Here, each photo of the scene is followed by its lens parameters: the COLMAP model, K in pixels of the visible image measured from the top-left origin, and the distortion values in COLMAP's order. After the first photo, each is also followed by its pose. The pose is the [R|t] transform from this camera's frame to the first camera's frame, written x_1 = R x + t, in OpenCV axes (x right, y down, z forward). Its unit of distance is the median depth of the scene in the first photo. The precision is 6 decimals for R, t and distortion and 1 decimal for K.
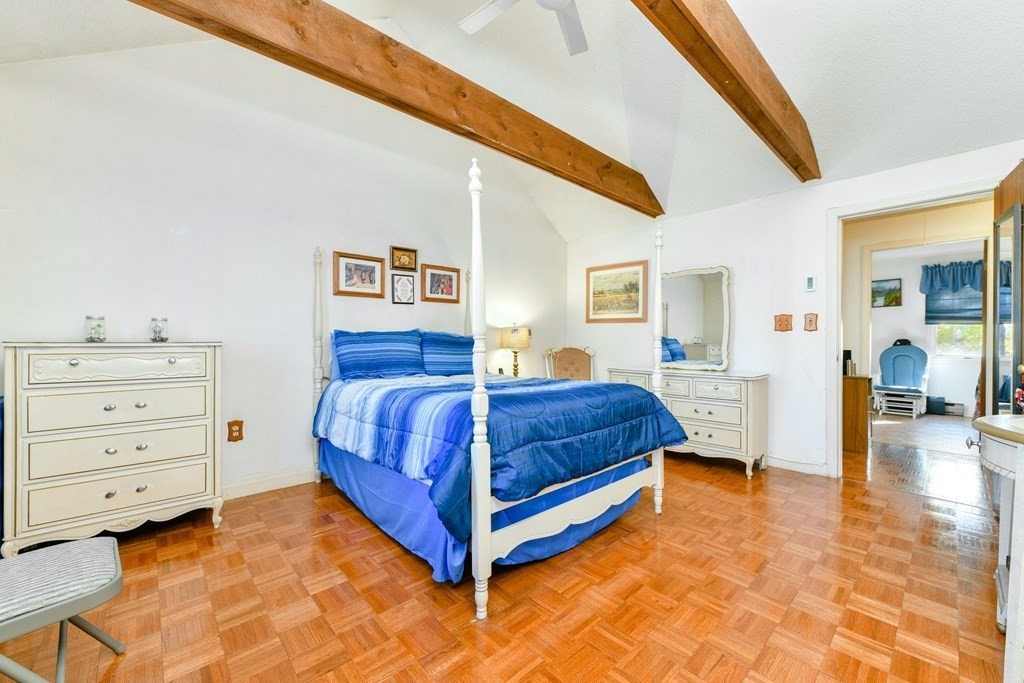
lens RADIAL K [[400.7, 0, 525.3], [0, 400.7, 340.6], [0, 0, 1]] dist [0.001835, 0.000243]
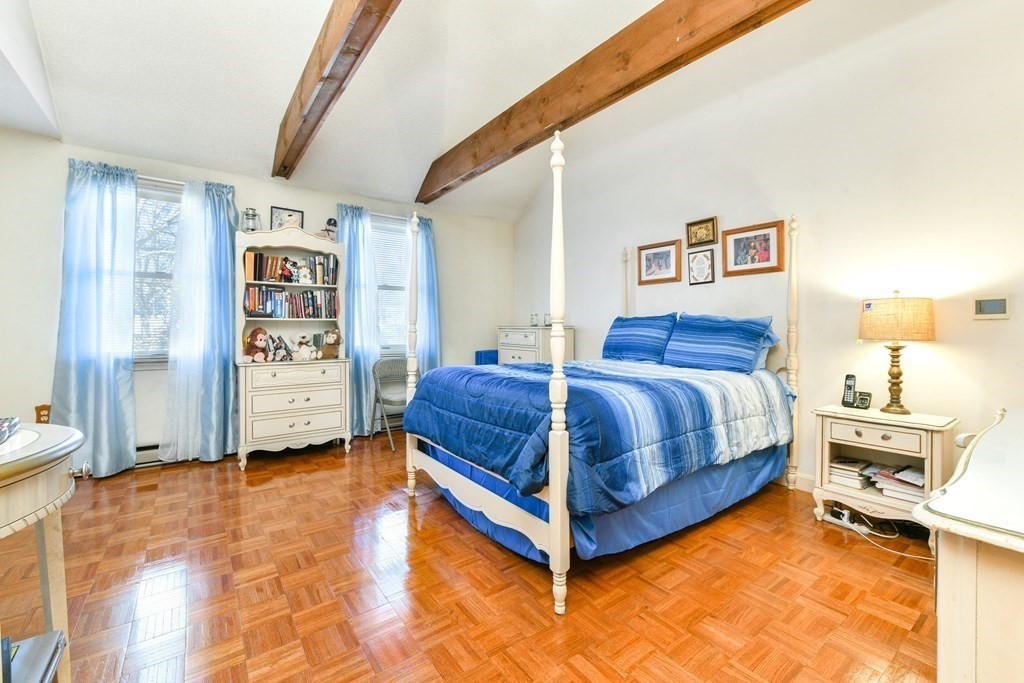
lens RADIAL K [[426.9, 0, 511.3], [0, 426.9, 330.0], [0, 0, 1]] dist [-0.000129, 0.000075]
pose [[-0.113870, 0.007376, -0.993468, 0.796179], [-0.000410, 0.999972, 0.007471, 0.002512], [0.993496, 0.001258, -0.113864, 0.821734]]
